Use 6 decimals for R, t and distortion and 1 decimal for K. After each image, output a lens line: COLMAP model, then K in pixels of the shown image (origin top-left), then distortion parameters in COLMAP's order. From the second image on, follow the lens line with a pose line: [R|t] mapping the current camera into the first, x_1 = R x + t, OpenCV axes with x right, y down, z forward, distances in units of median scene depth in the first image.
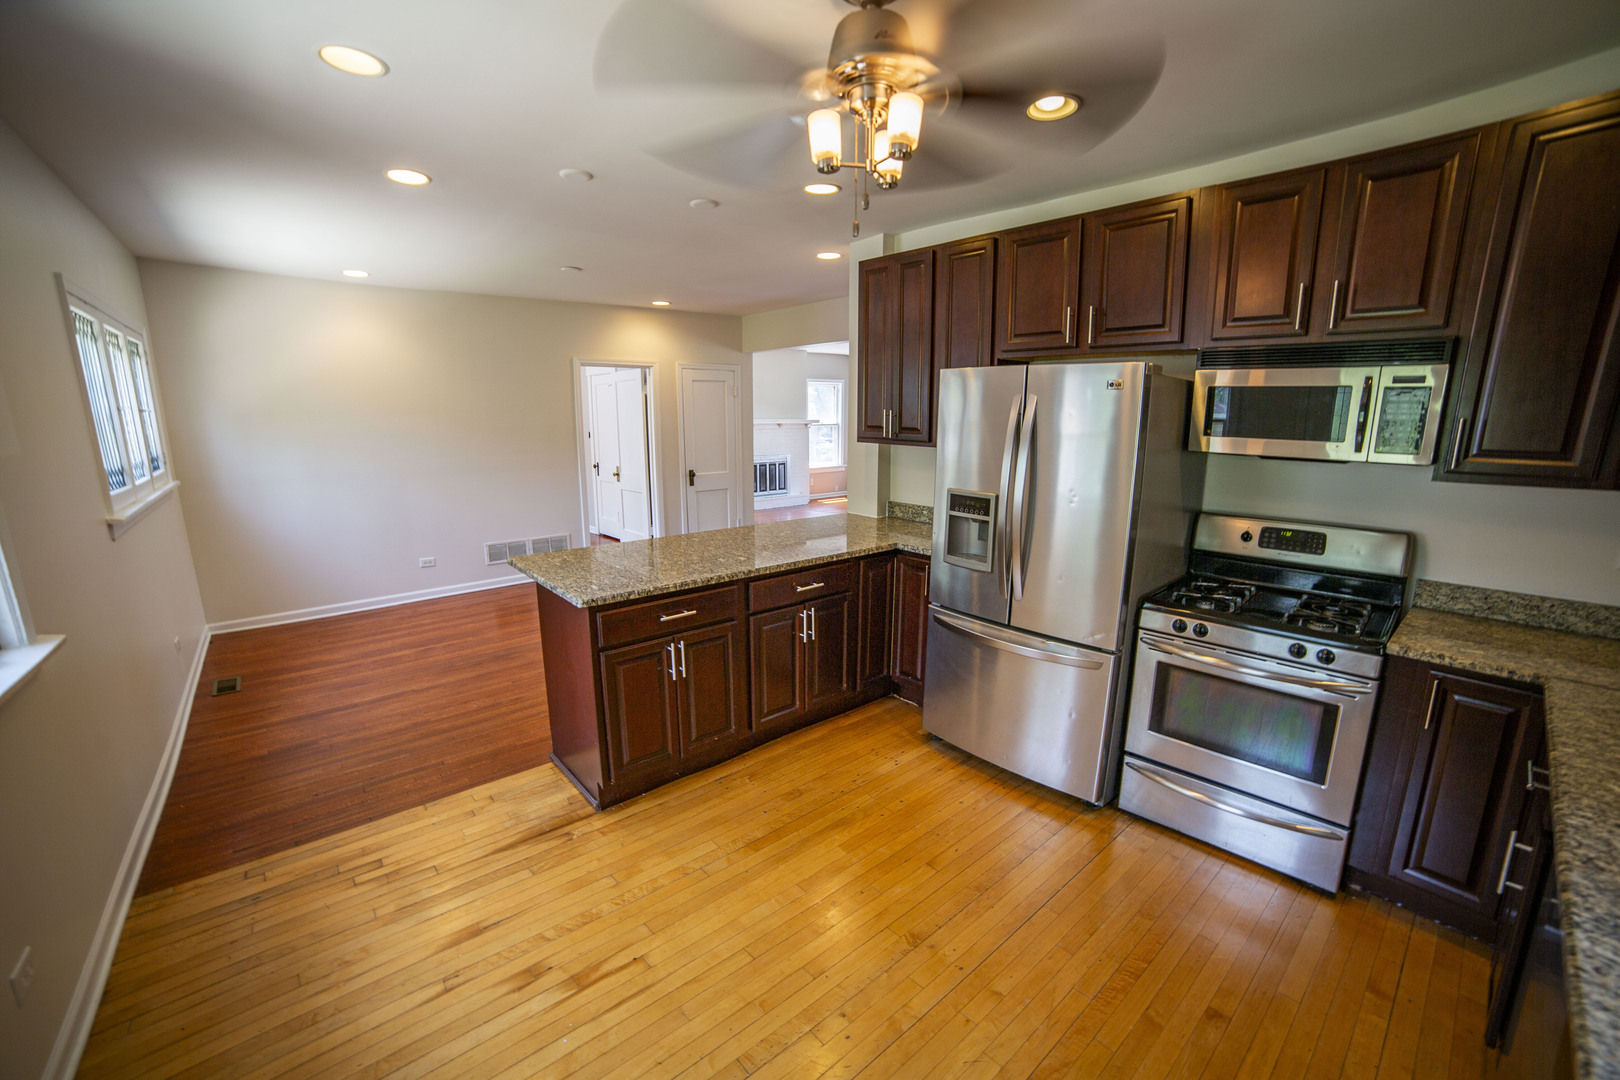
lens RADIAL K [[650.4, 0, 818.3], [0, 650.4, 546.7], [0, 0, 1]] dist [-0.113263, 0.042067]
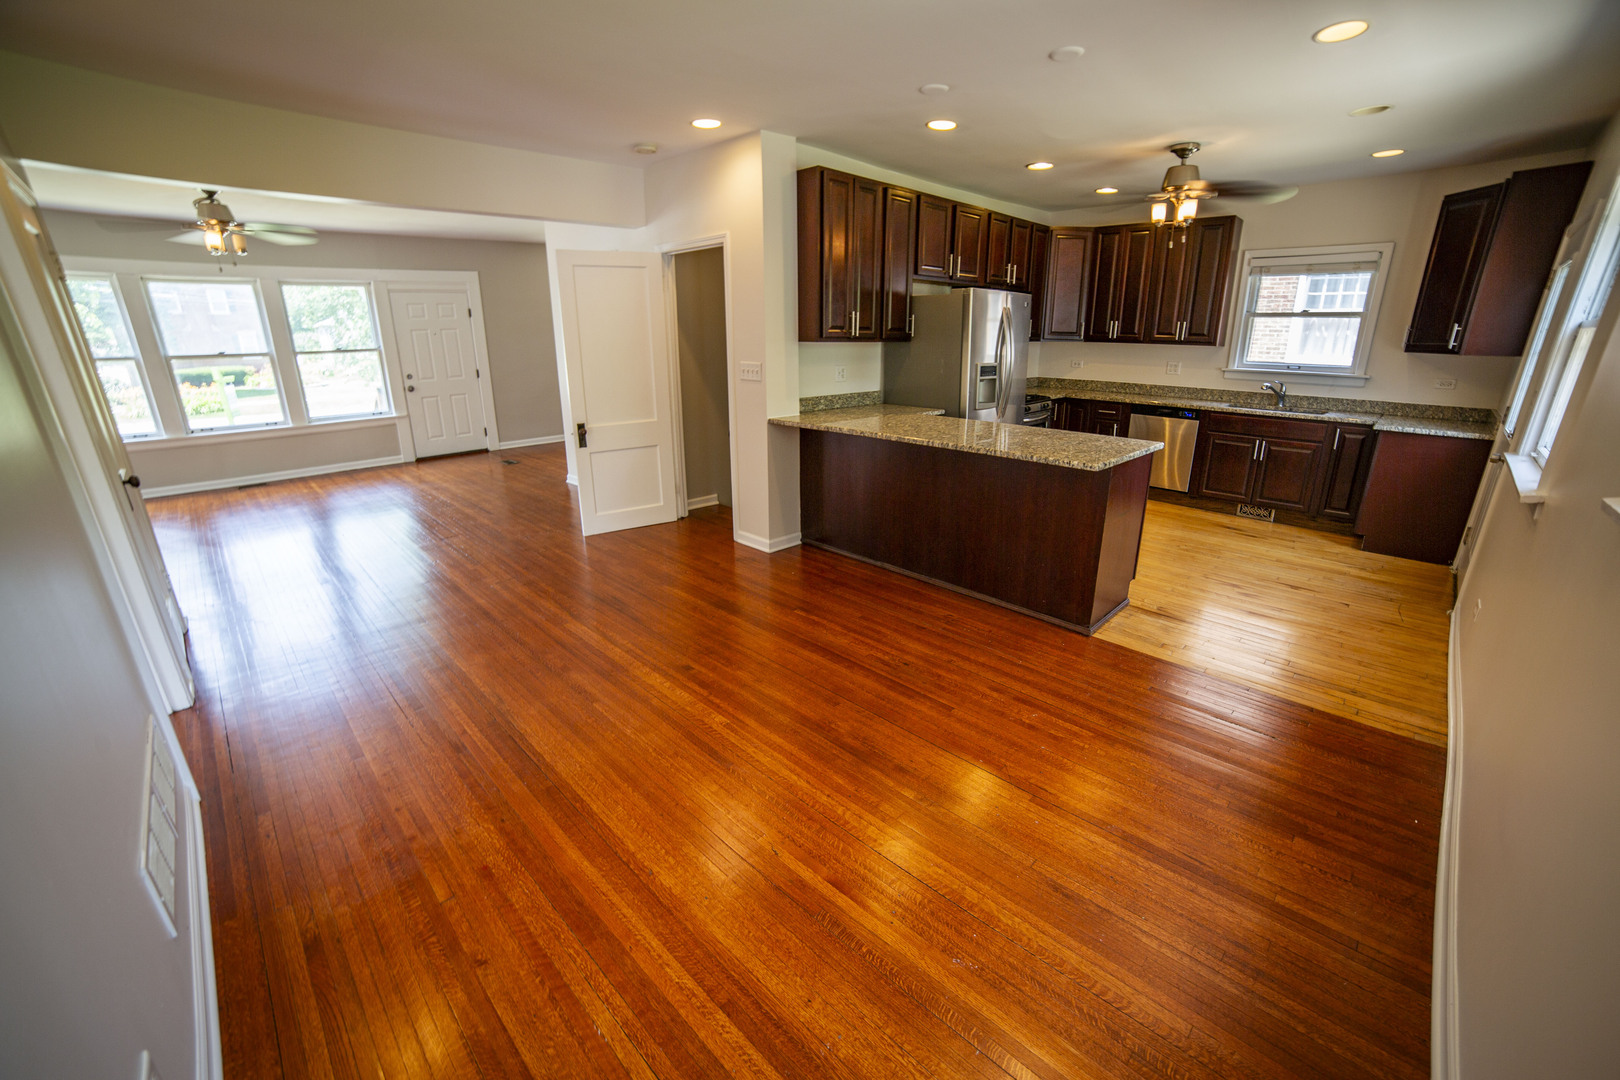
lens RADIAL K [[644.2, 0, 832.3], [0, 644.2, 538.4], [0, 0, 1]] dist [-0.091065, 0.032872]
pose [[-0.078569, -0.312436, 0.946684, -1.572139], [0.196655, 0.926102, 0.321965, -0.298416], [-0.977320, 0.211467, -0.011321, 1.613237]]
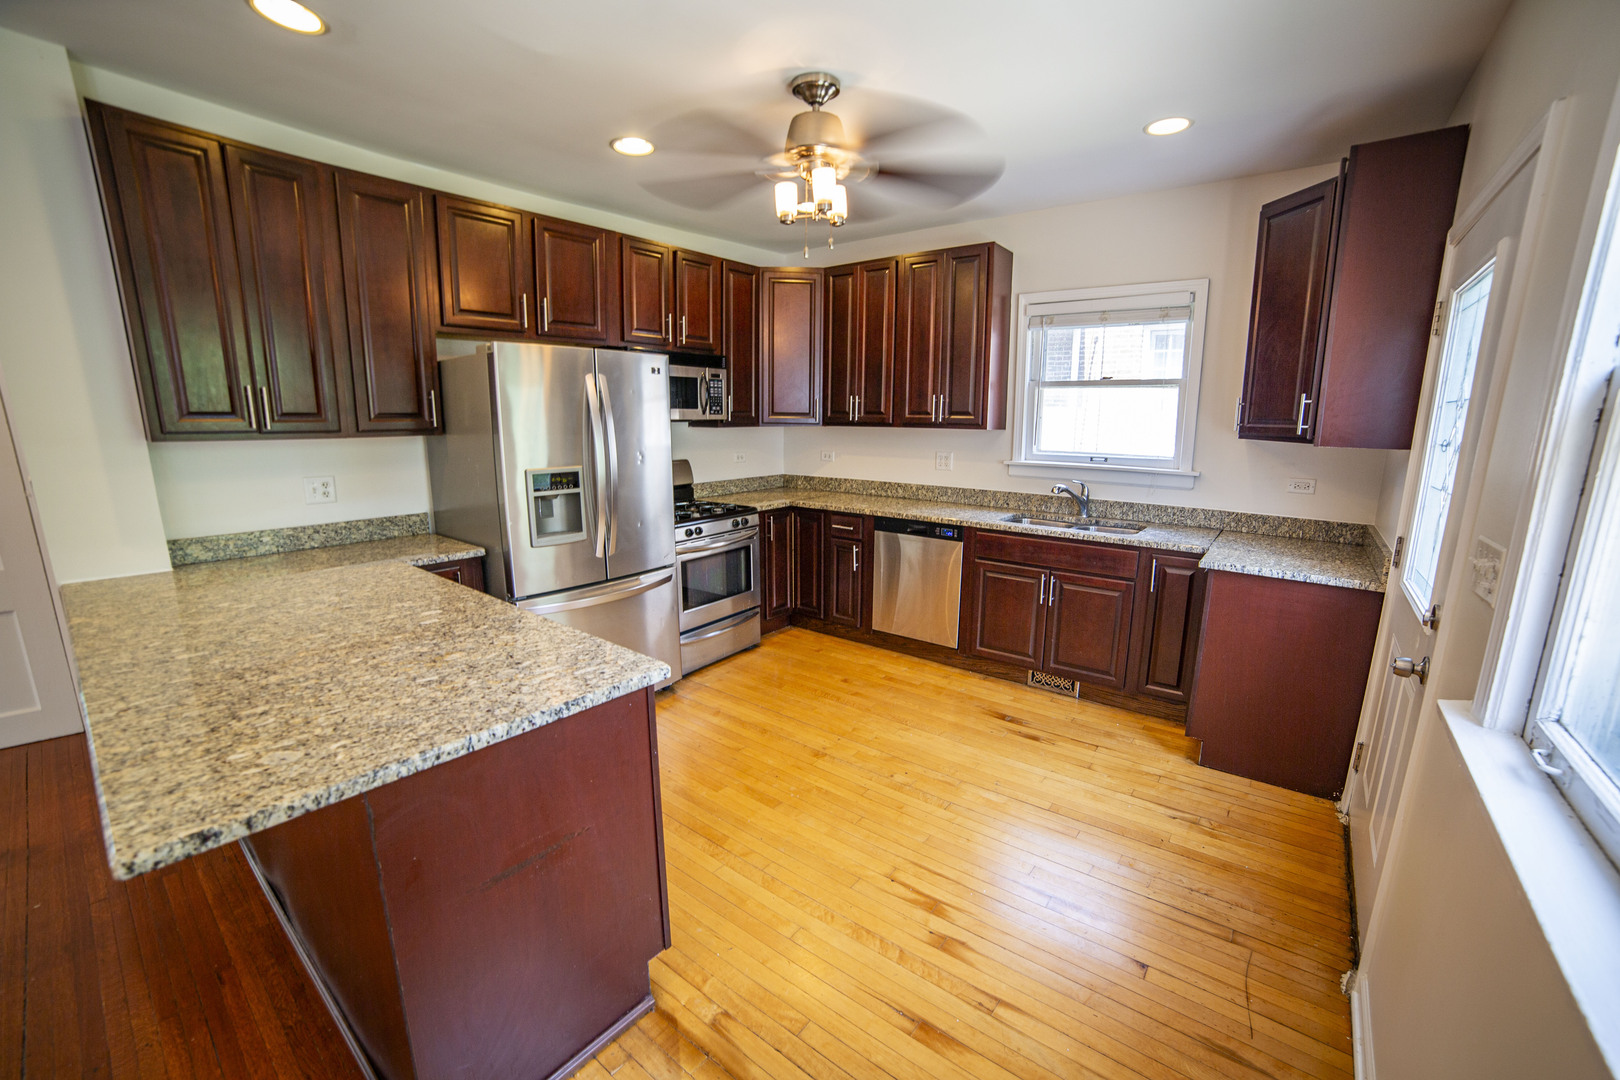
lens RADIAL K [[650.4, 0, 818.3], [0, 650.4, 546.7], [0, 0, 1]] dist [-0.113263, 0.042067]
pose [[-0.184892, -0.200955, 0.961994, -0.870843], [0.189433, 0.953226, 0.235531, -0.132482], [-0.964329, 0.225782, -0.138176, 0.814324]]
